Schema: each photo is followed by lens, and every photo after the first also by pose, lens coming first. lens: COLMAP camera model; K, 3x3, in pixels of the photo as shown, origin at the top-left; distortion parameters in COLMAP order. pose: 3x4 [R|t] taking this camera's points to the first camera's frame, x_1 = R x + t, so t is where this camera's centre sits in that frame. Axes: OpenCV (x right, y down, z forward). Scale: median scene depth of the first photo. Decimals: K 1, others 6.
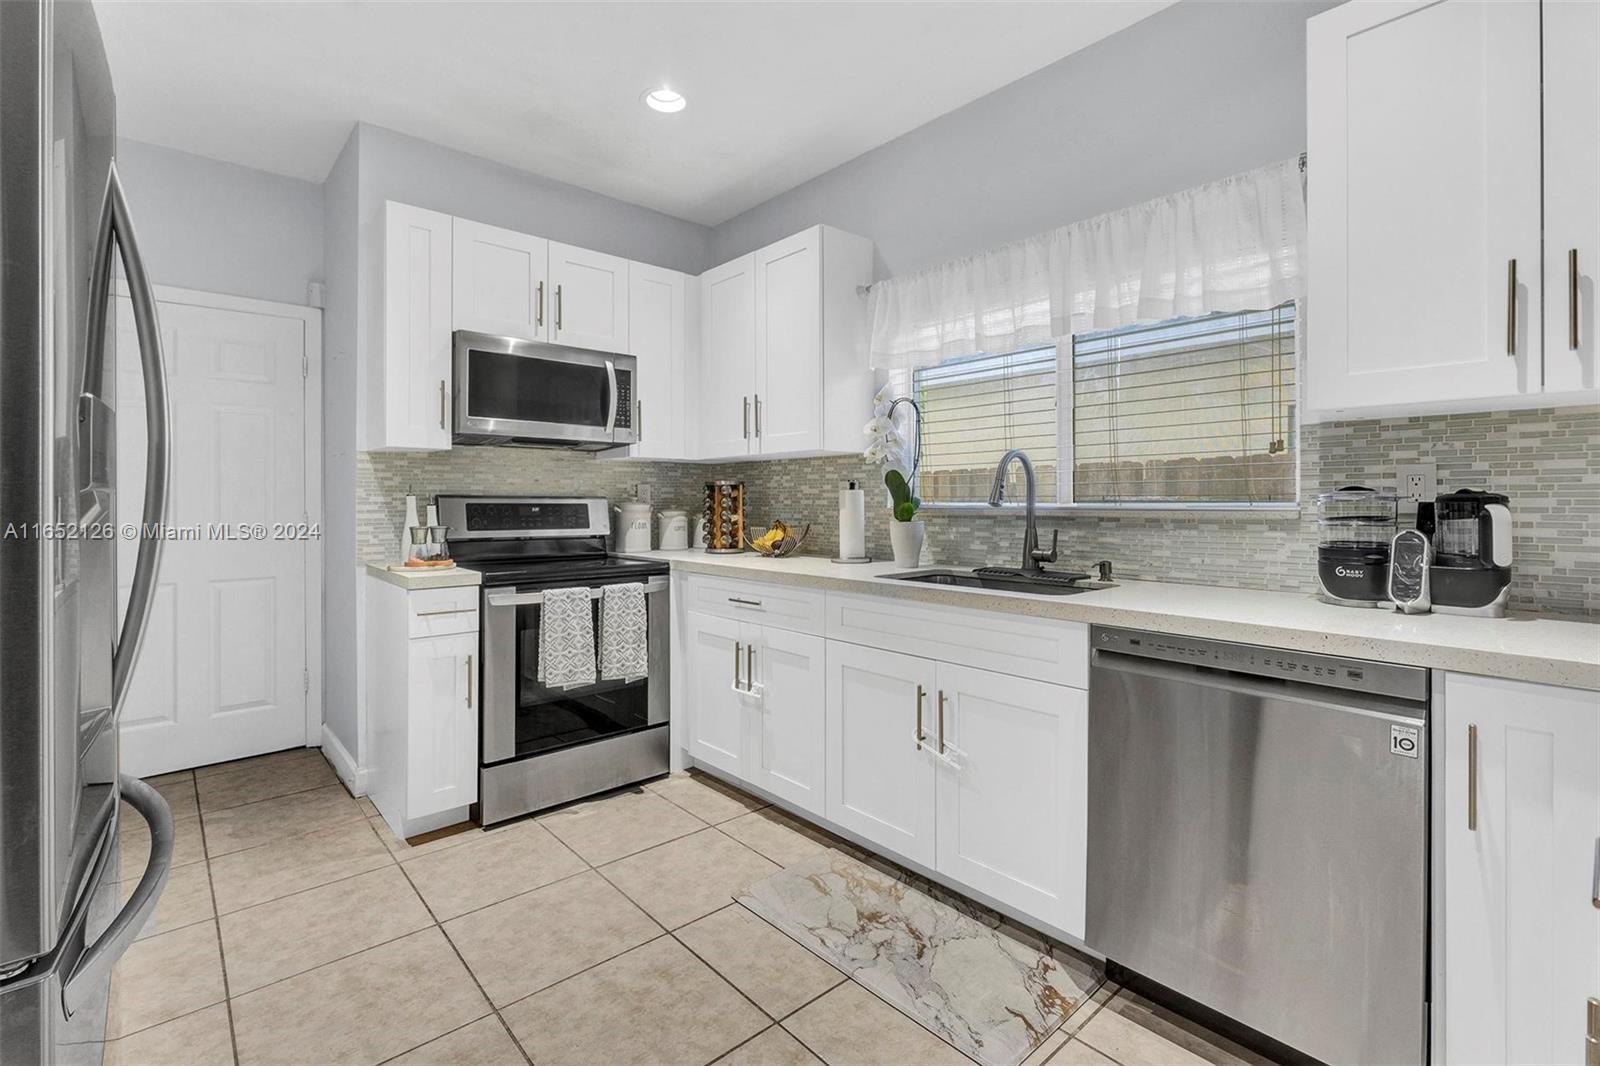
lens RADIAL K [[710.1, 0, 799.4], [0, 710.1, 519.3], [0, 0, 1]] dist [0.000307, -0.000154]
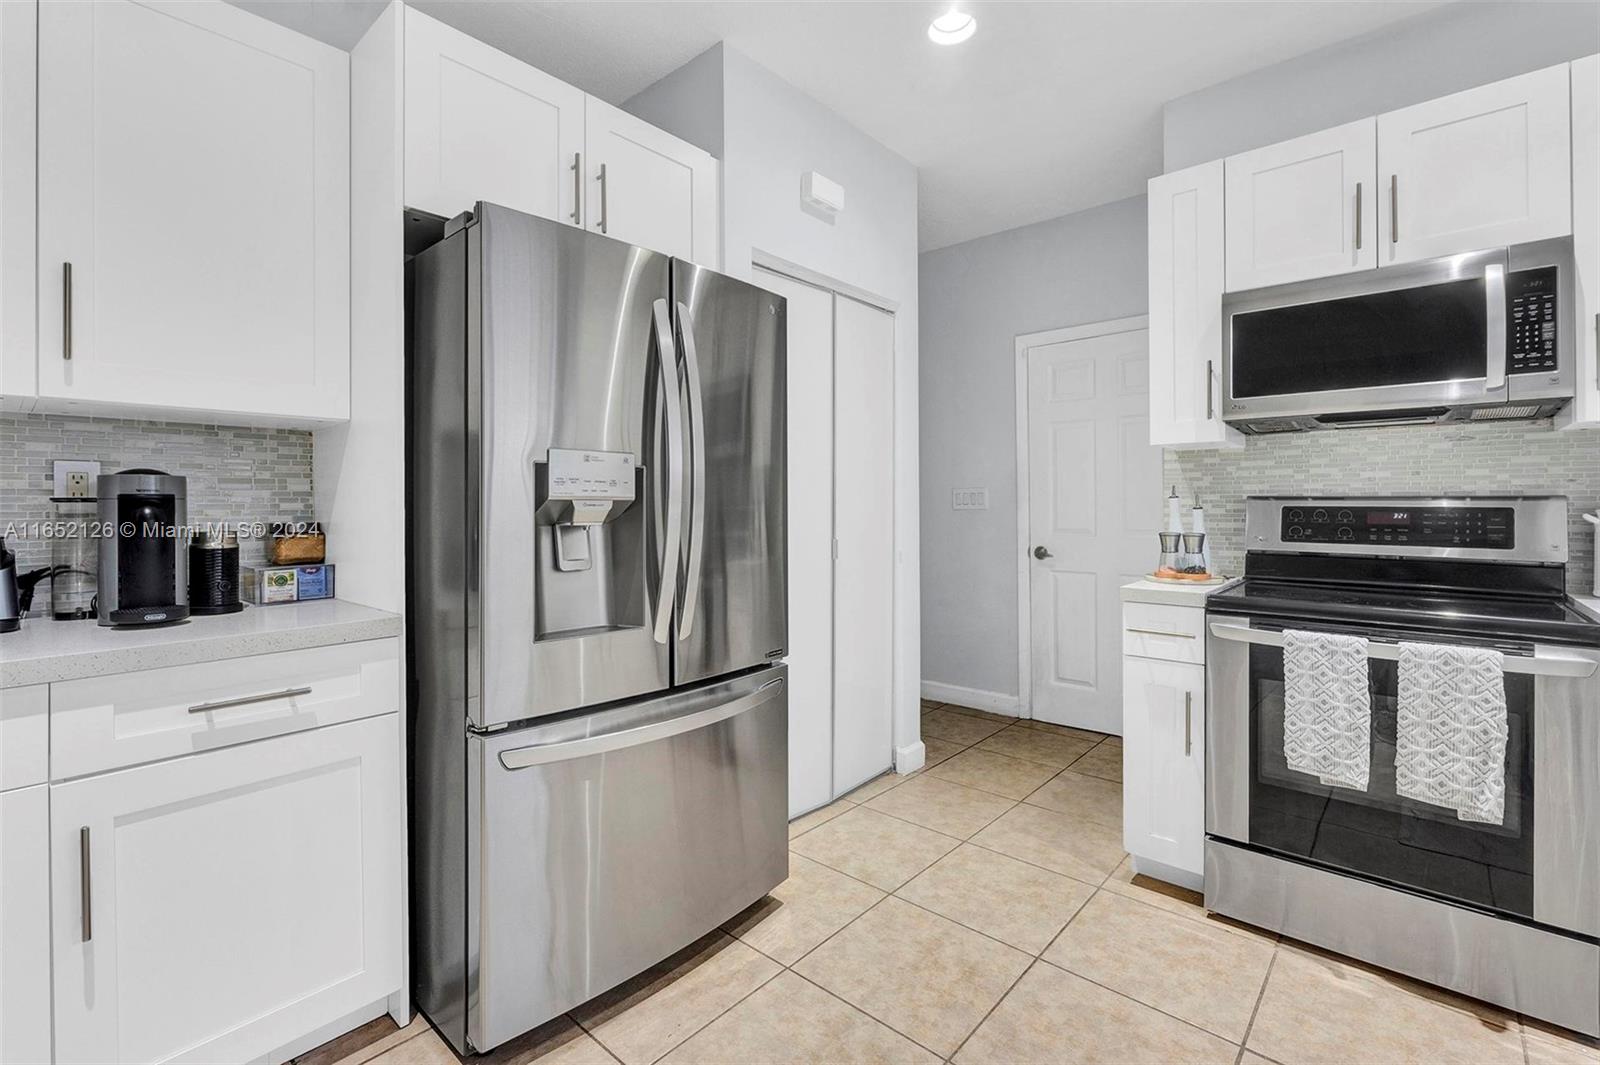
lens RADIAL K [[710.1, 0, 799.4], [0, 710.1, 518.8], [0, 0, 1]] dist [0.000307, -0.000154]
pose [[0.127715, 0.019581, -0.991618, 0.268546], [-0.023151, 0.999592, 0.016757, -0.010821], [0.991541, 0.020817, 0.128116, 0.411333]]
